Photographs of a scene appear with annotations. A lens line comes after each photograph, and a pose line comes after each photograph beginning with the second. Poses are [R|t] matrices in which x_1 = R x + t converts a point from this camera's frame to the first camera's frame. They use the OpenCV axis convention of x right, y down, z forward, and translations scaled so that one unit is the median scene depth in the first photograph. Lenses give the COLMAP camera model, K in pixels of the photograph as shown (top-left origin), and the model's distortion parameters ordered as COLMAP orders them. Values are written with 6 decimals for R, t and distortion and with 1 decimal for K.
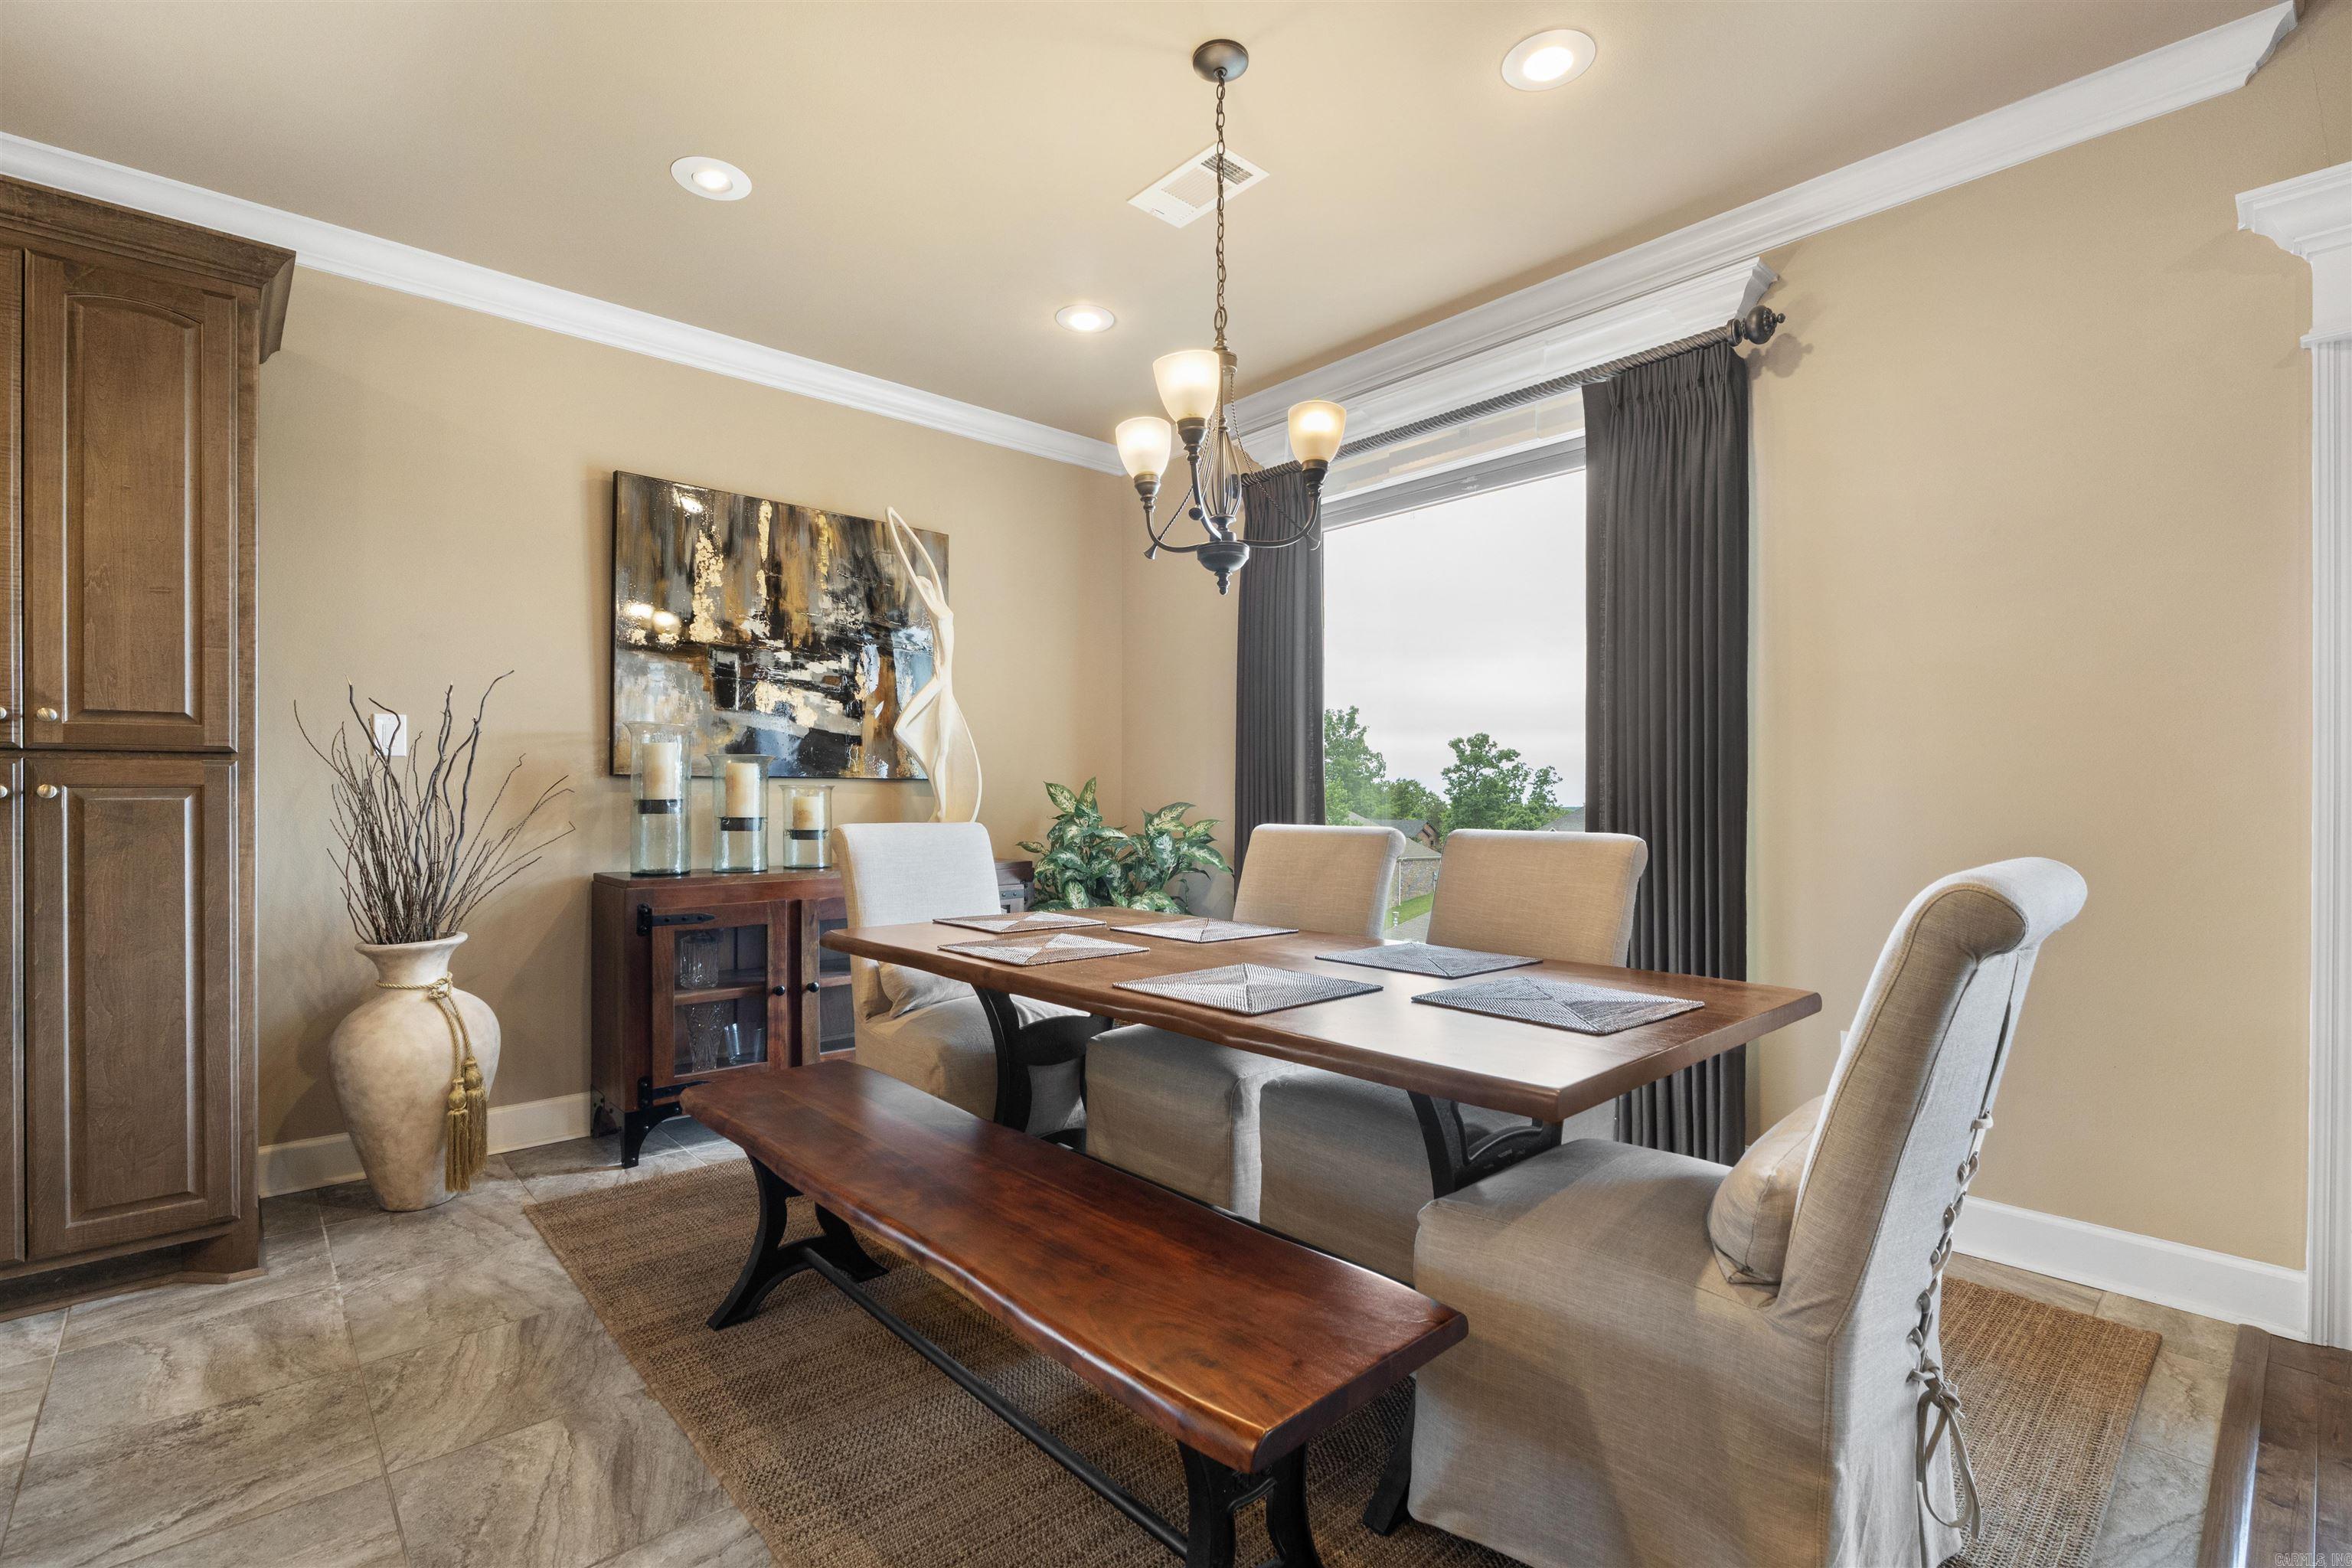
lens RADIAL K [[1061.7, 0, 1164.5], [0, 1061.7, 797.5], [0, 0, 1]] dist [-0.005293, -0.000550]
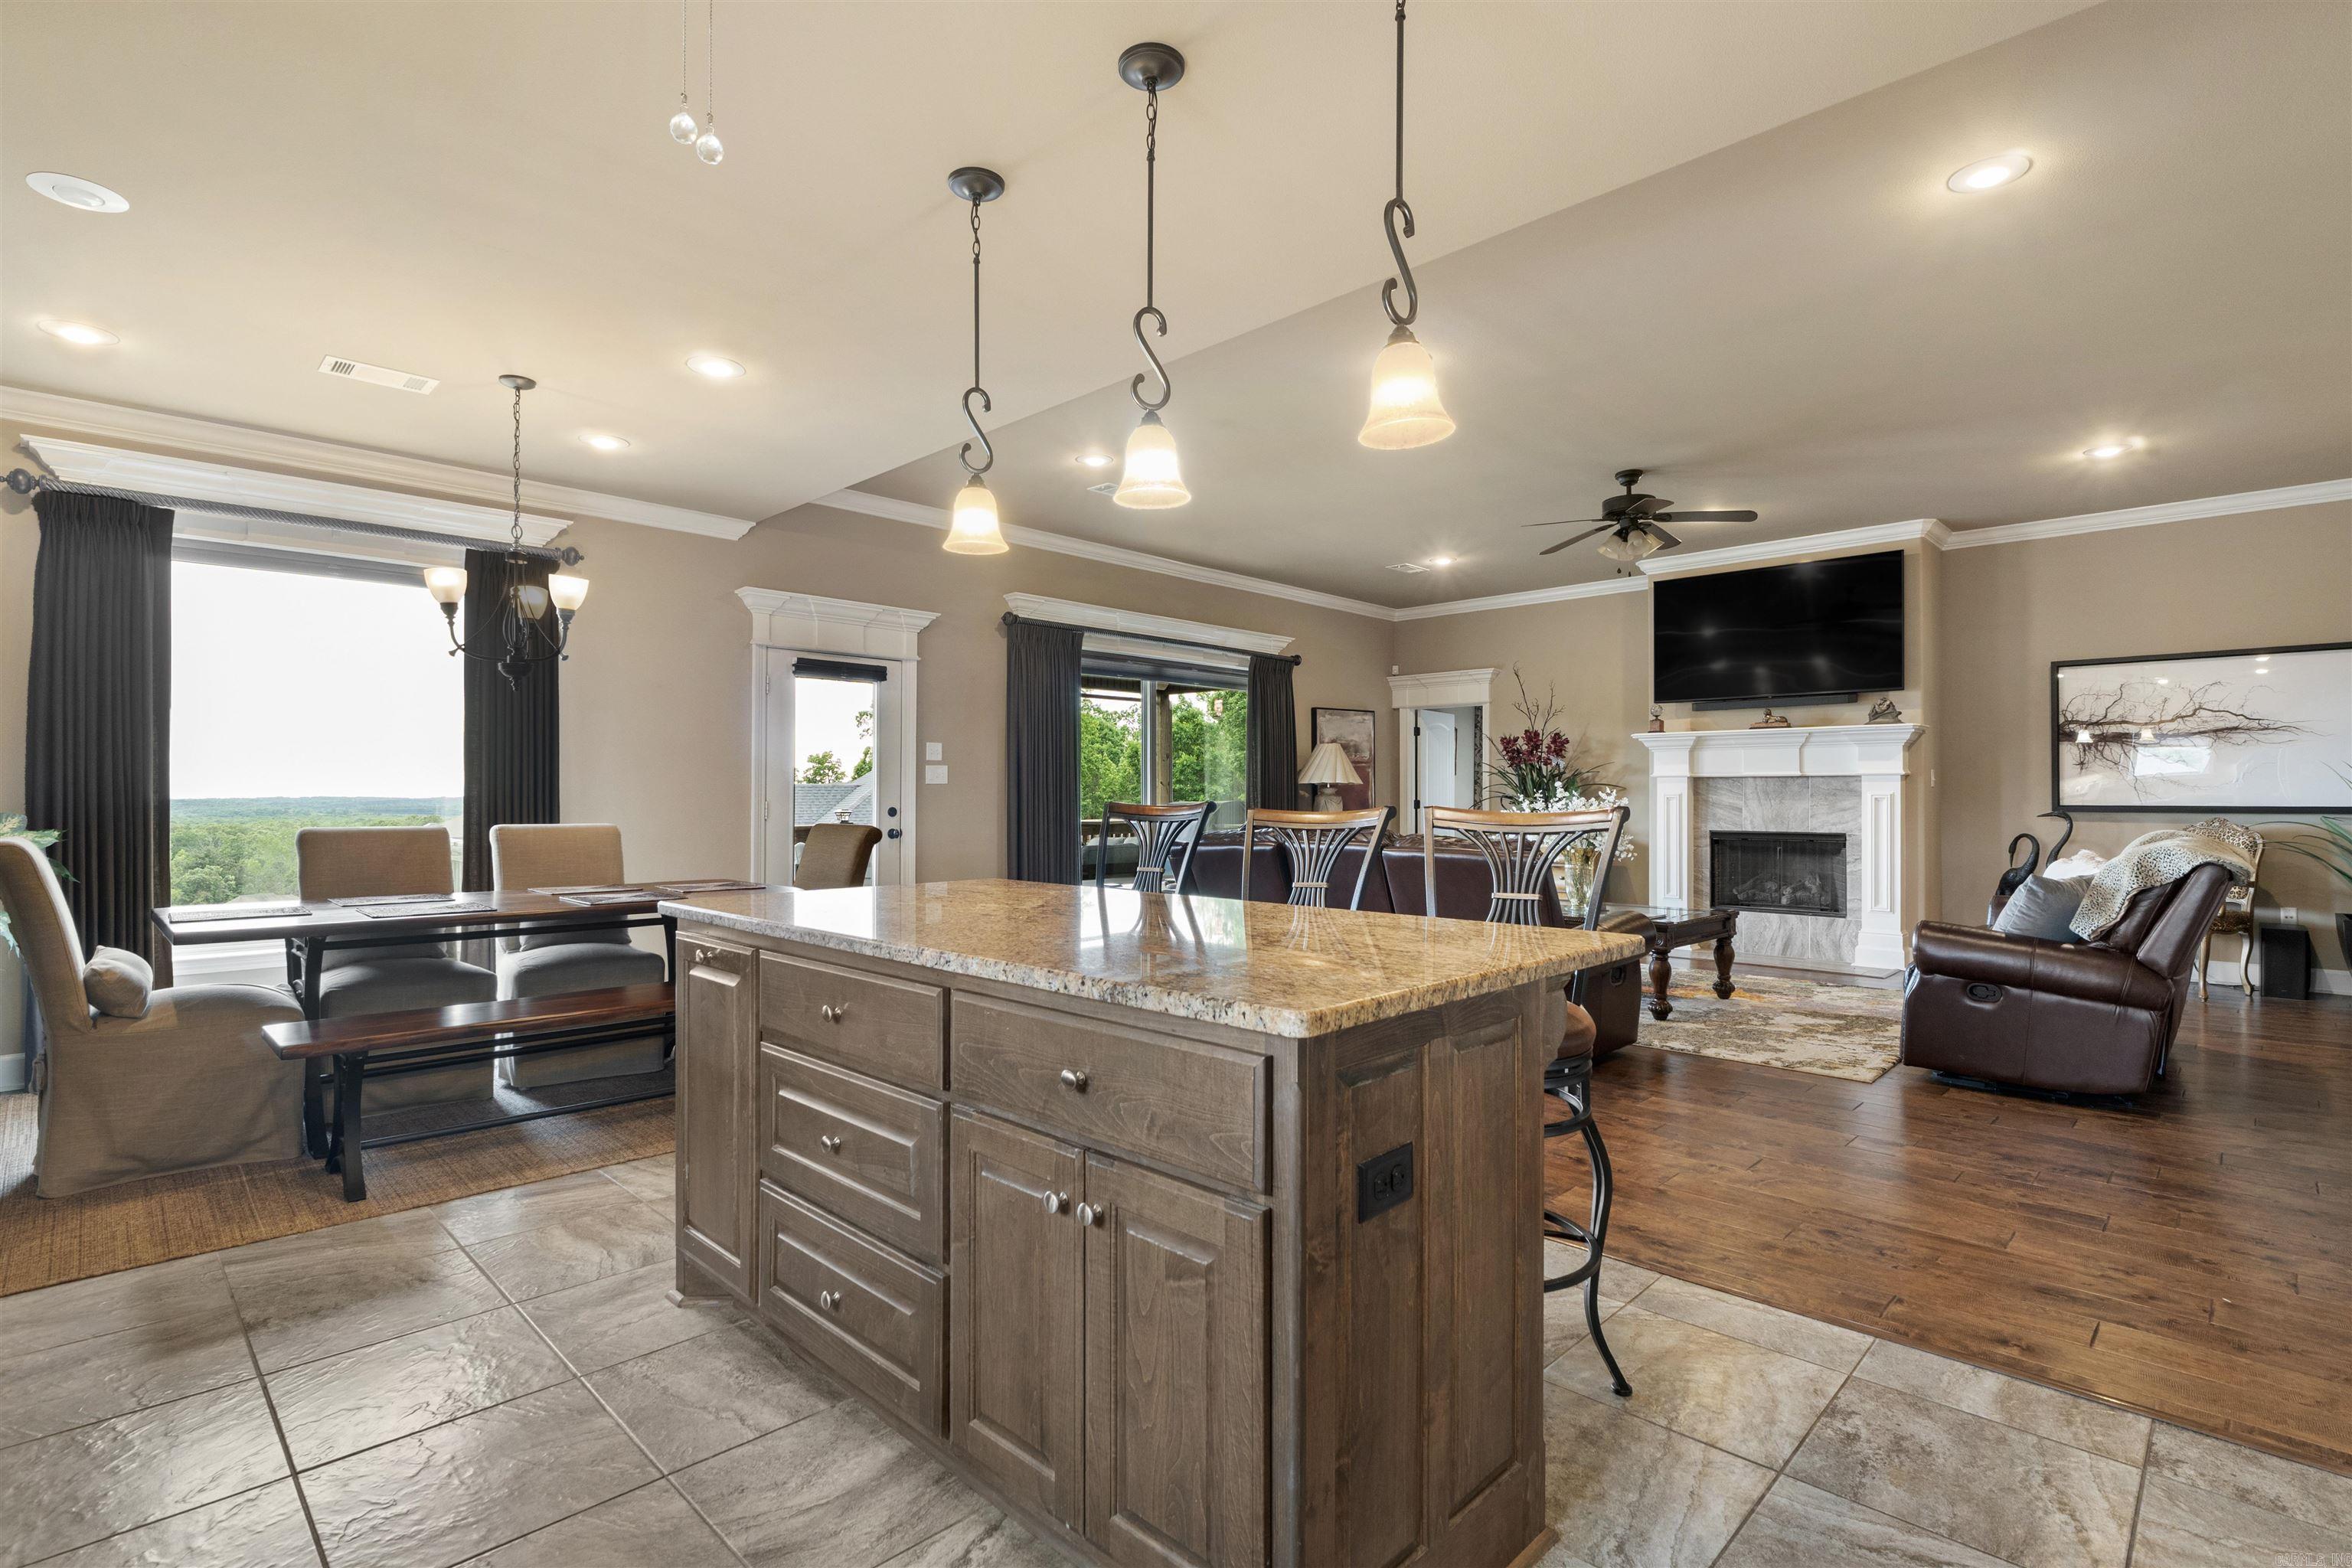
lens RADIAL K [[1110.0, 0, 1165.0], [0, 1110.0, 777.5], [0, 0, 1]] dist [-0.012537, -0.000013]
pose [[-0.051667, 0.014116, 0.998565, -1.455545], [-0.001986, 0.999897, -0.014237, -0.018231], [-0.998662, -0.002719, -0.051634, 0.029890]]
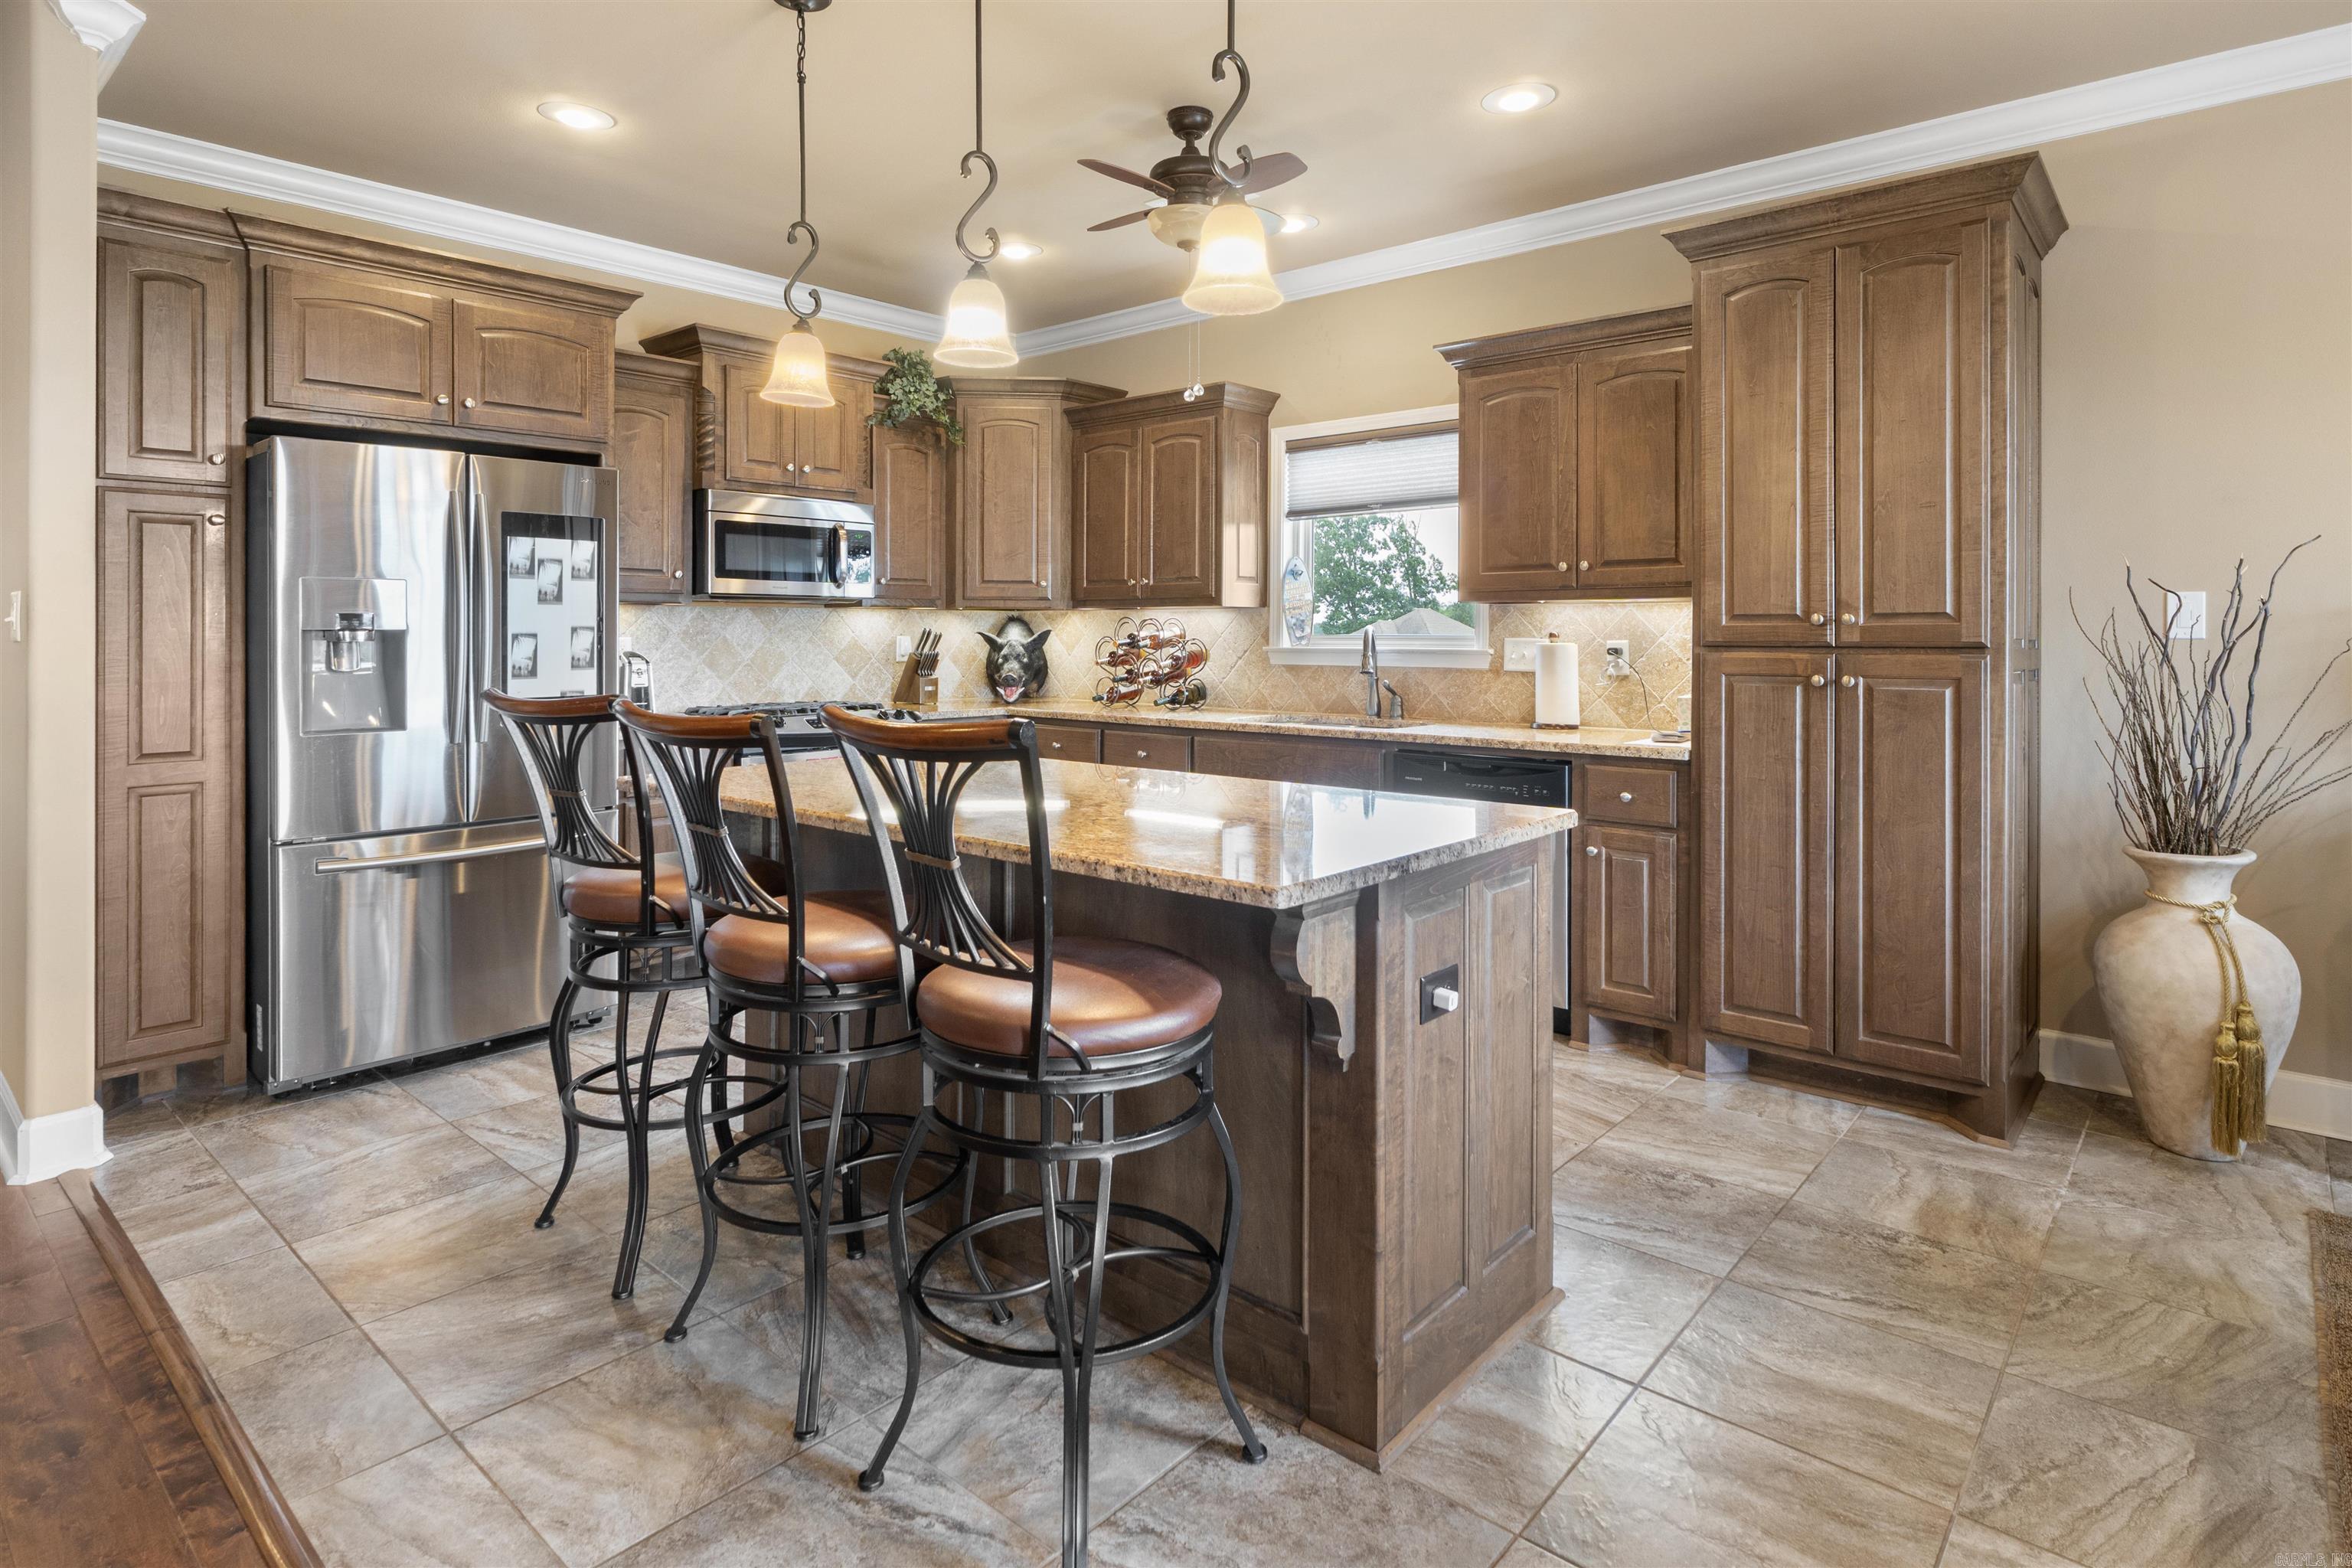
lens RADIAL K [[1243.8, 0, 1168.7], [0, 1243.8, 637.9], [0, 0, 1]] dist [0.003855, 0.000177]
pose [[0.117693, 0.004627, -0.993039, 0.226251], [-0.000310, 0.999989, 0.004623, -0.048420], [0.993050, -0.000236, 0.117694, 0.029113]]
